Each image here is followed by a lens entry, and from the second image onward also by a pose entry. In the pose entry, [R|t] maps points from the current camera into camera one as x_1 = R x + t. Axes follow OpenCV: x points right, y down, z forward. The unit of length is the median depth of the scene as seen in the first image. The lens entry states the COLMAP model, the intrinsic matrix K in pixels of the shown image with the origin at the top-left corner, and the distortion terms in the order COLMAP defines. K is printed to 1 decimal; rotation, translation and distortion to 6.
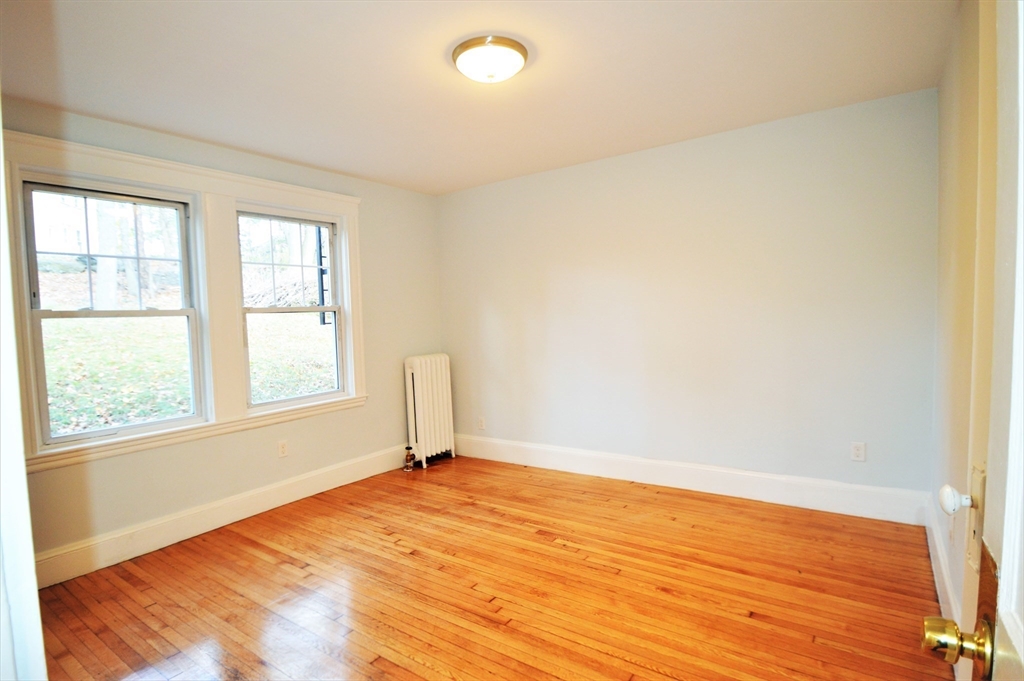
lens RADIAL K [[514.7, 0, 510.4], [0, 514.7, 339.9], [0, 0, 1]] dist [0.001537, 0.000382]
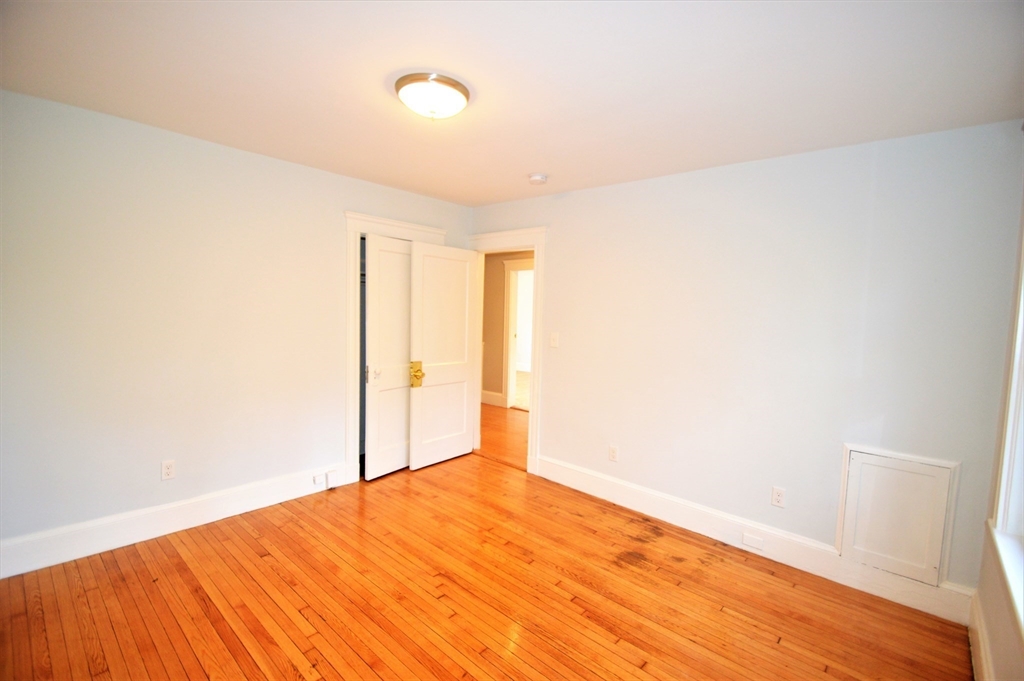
lens RADIAL K [[463.4, 0, 512.6], [0, 463.4, 342.3], [0, 0, 1]] dist [0.011458, -0.000102]
pose [[-0.993132, -0.007927, 0.116726, -0.310724], [0.006007, 0.992932, 0.118534, -0.165654], [-0.116841, 0.118421, -0.986065, 1.967025]]
